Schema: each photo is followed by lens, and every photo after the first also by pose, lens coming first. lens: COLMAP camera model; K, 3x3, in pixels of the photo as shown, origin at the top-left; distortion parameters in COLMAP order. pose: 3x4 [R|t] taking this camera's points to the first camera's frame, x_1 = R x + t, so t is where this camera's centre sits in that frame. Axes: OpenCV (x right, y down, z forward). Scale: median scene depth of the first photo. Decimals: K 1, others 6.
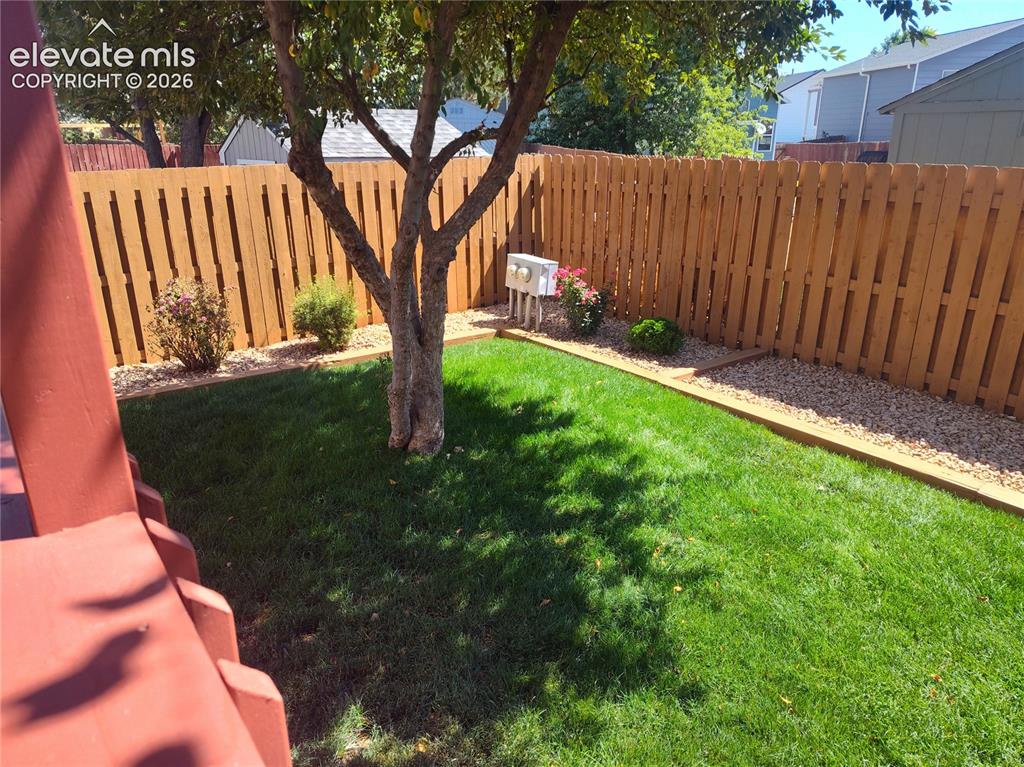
lens RADIAL K [[691.7, 0, 511.6], [0, 691.7, 408.9], [0, 0, 1]] dist [0.007188, 0.001492]
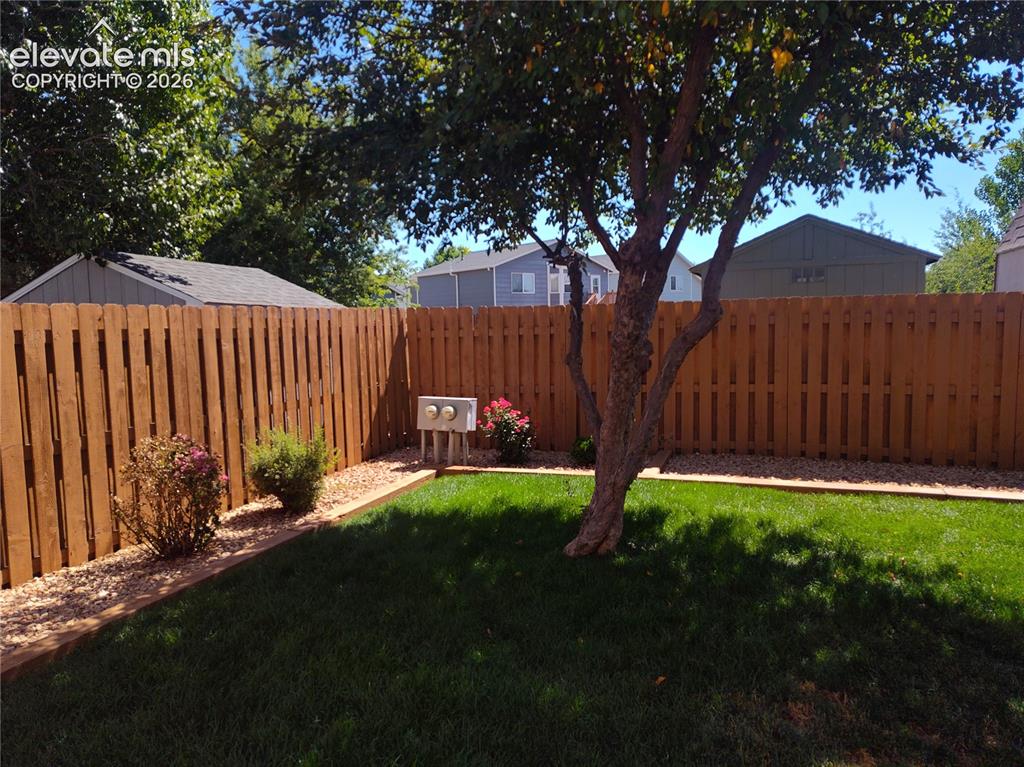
lens RADIAL K [[687.8, 0, 512.0], [0, 687.8, 383.5], [0, 0, 1]] dist [0.004616, 0.000520]
pose [[0.822601, -0.058266, 0.565626, -0.536484], [0.222242, 0.948556, -0.225499, 0.013200], [-0.523389, 0.311201, 0.793232, 0.162832]]
